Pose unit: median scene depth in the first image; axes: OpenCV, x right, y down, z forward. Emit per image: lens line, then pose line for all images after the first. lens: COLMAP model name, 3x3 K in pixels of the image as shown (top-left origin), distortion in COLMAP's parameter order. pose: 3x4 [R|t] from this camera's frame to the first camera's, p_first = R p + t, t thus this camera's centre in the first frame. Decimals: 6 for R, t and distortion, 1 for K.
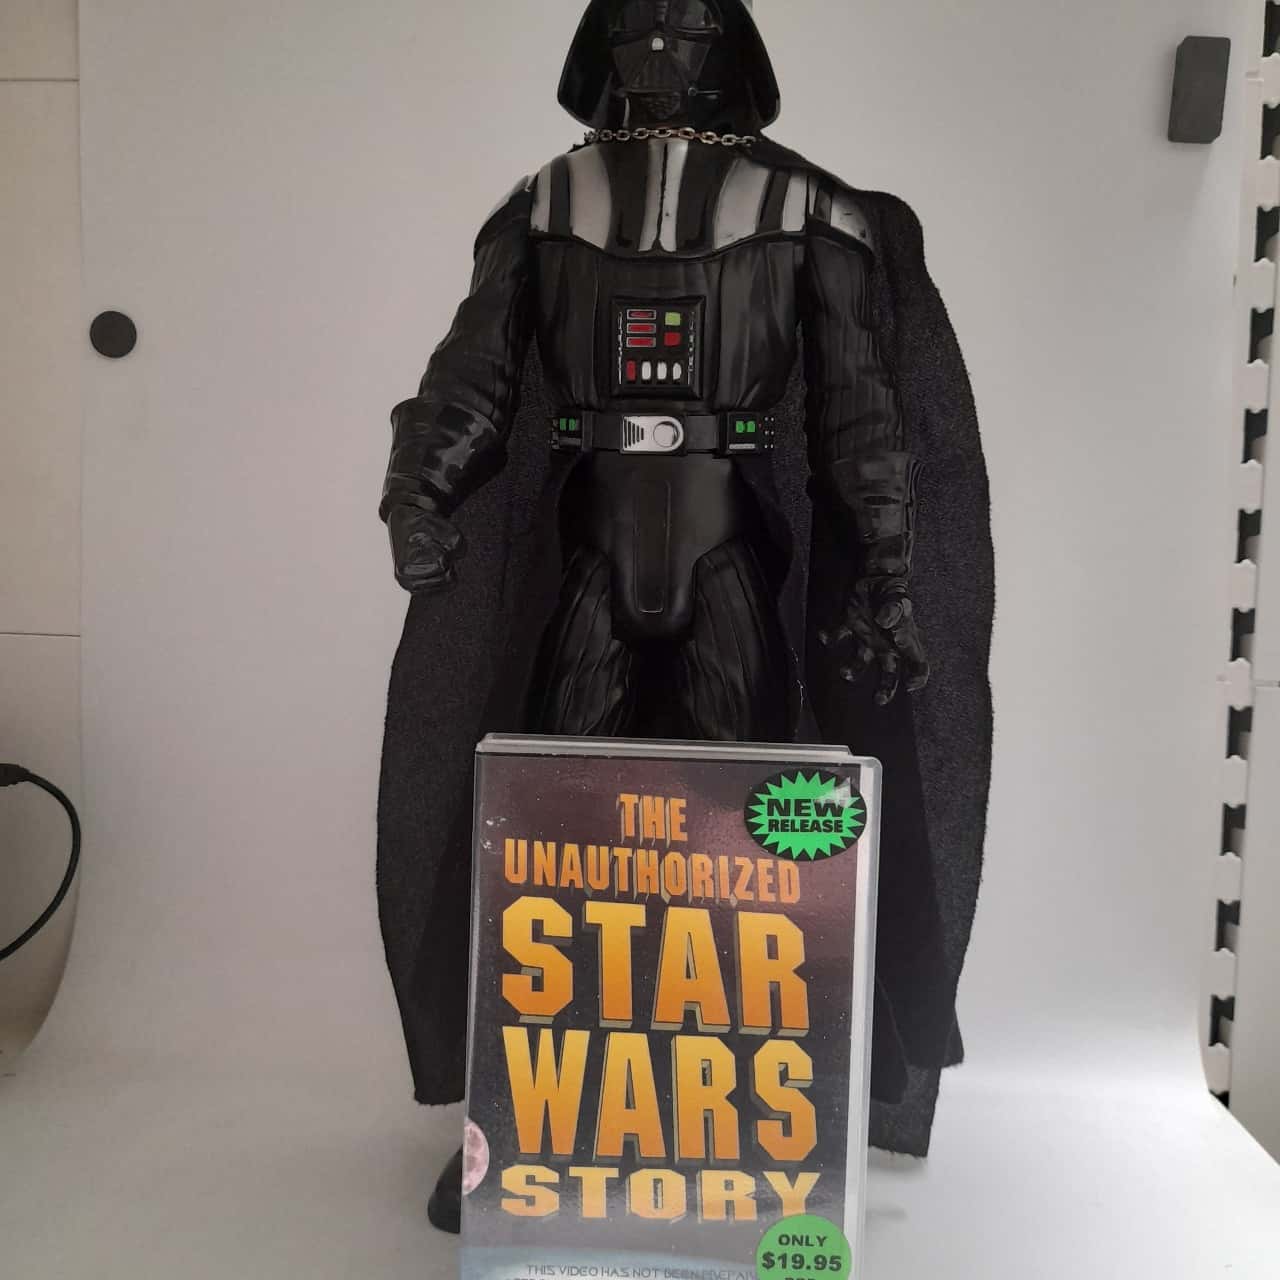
lens RADIAL K [[1230.6, 0, 640.0], [0, 1230.6, 640.0], [0, 0, 1]] dist [0.042964, -0.016595]
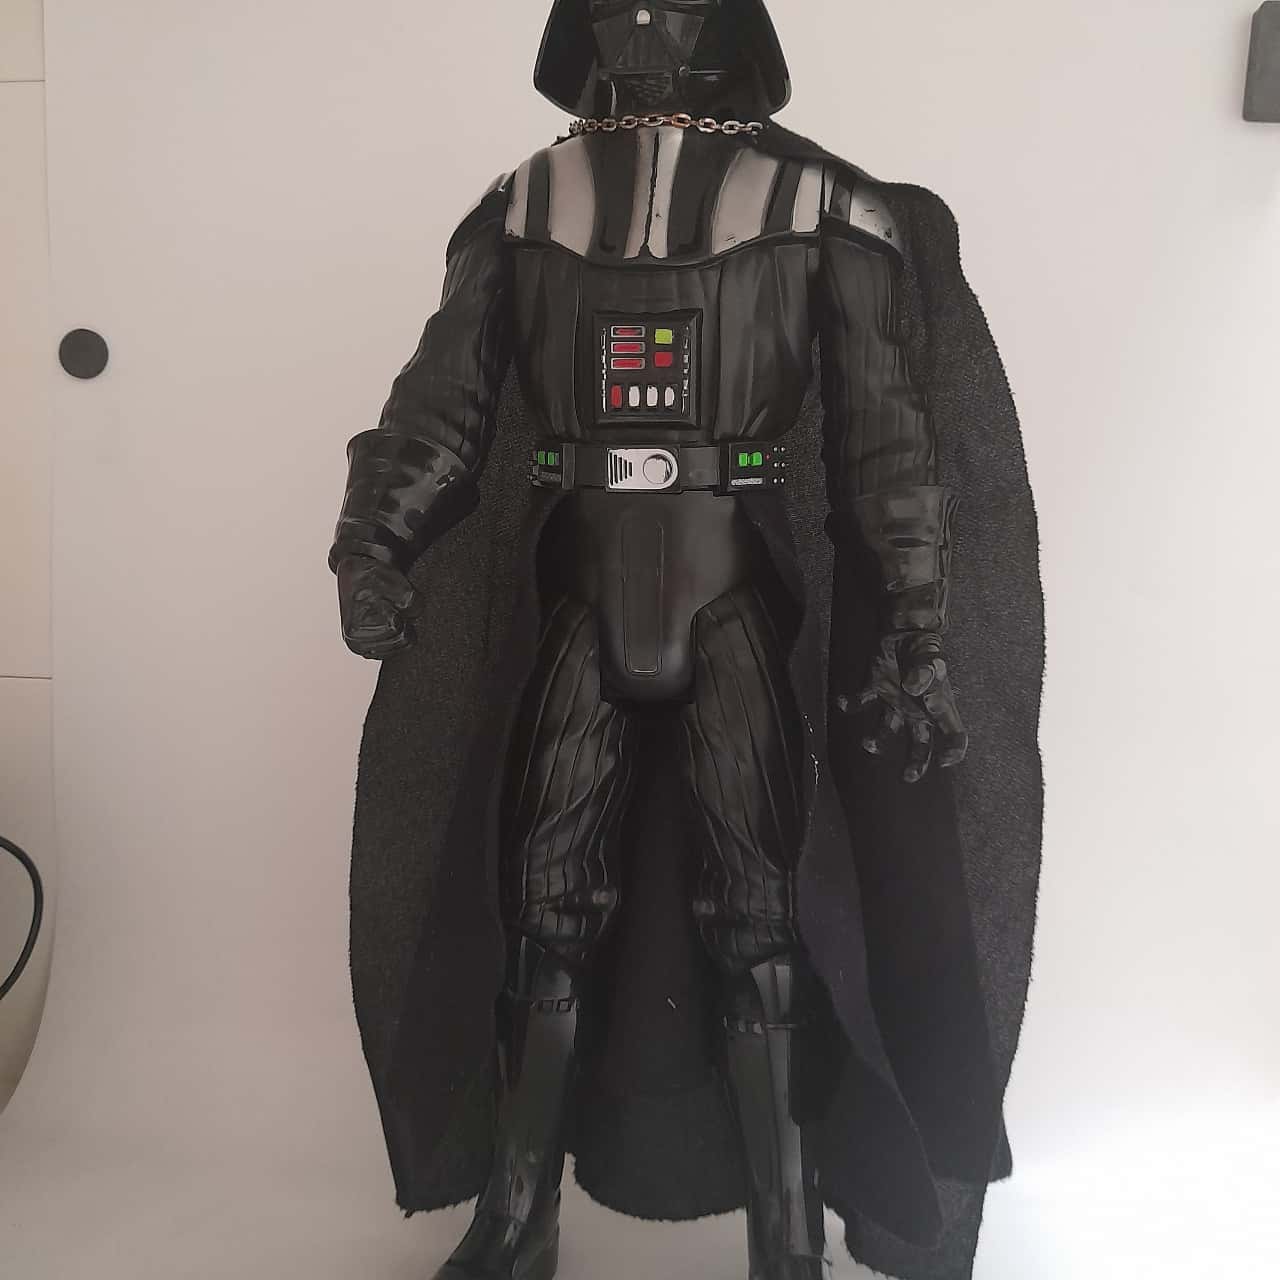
lens RADIAL K [[1230.6, 0, 640.0], [0, 1230.6, 640.0], [0, 0, 1]] dist [0.042964, -0.016595]
pose [[0.999122, -0.004603, -0.041642, 0.042523], [0.004674, 0.999988, 0.001589, -0.047100], [0.041634, -0.001782, 0.999131, 0.131521]]
